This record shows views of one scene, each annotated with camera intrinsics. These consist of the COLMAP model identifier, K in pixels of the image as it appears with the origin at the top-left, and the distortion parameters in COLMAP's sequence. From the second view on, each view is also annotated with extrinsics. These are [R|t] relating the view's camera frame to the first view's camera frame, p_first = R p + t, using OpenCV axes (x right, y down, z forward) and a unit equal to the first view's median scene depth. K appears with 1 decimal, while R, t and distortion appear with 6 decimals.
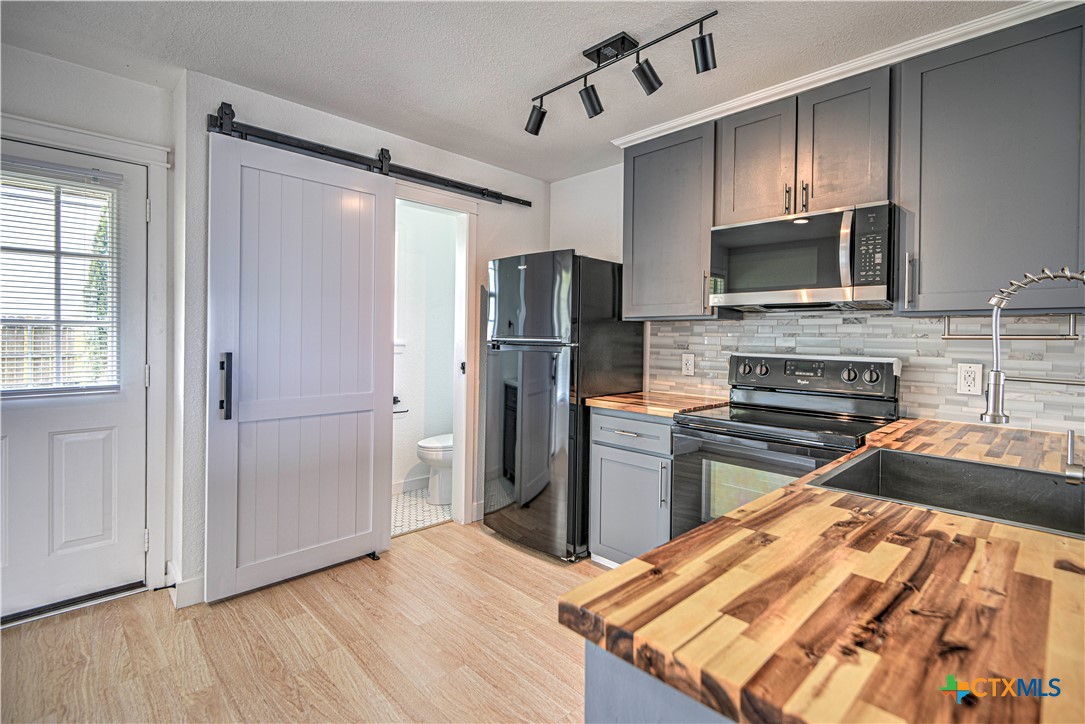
lens RADIAL K [[527.9, 0, 542.7], [0, 527.9, 338.4], [0, 0, 1]] dist [0.001088, -0.000108]
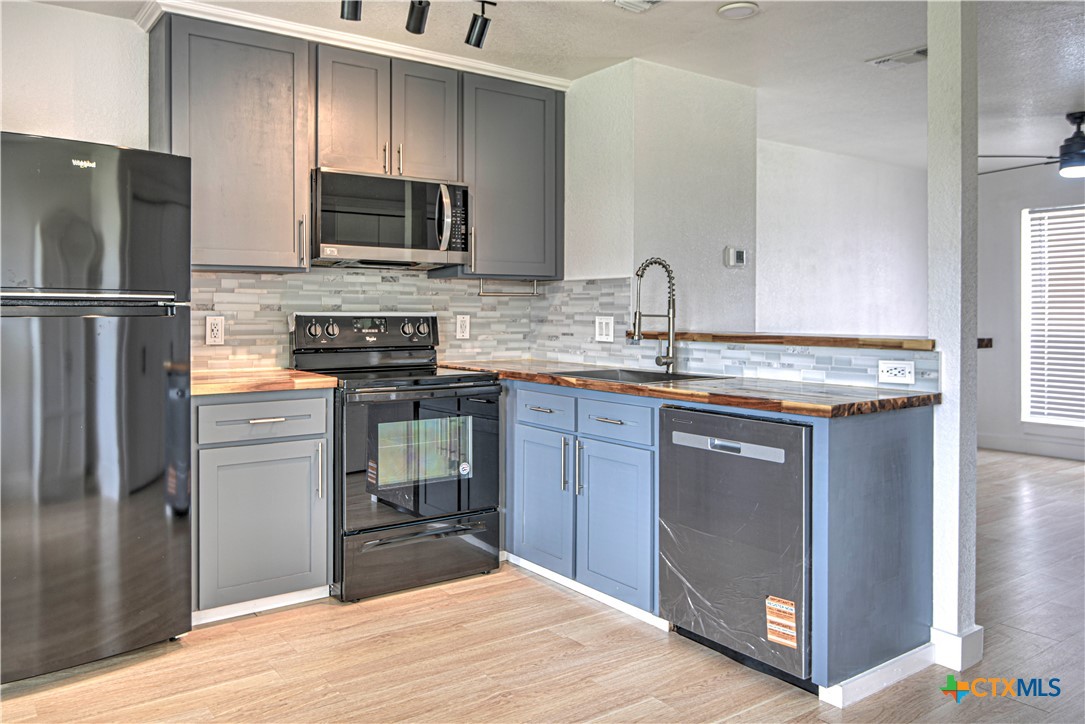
lens RADIAL K [[770.4, 0, 541.0], [0, 770.4, 312.1], [0, 0, 1]] dist [0.000801, -0.000187]
pose [[0.145550, -0.015771, 0.989225, -0.912813], [0.004433, 0.999873, 0.015288, 0.010929], [-0.989341, 0.002160, 0.145602, 0.472942]]
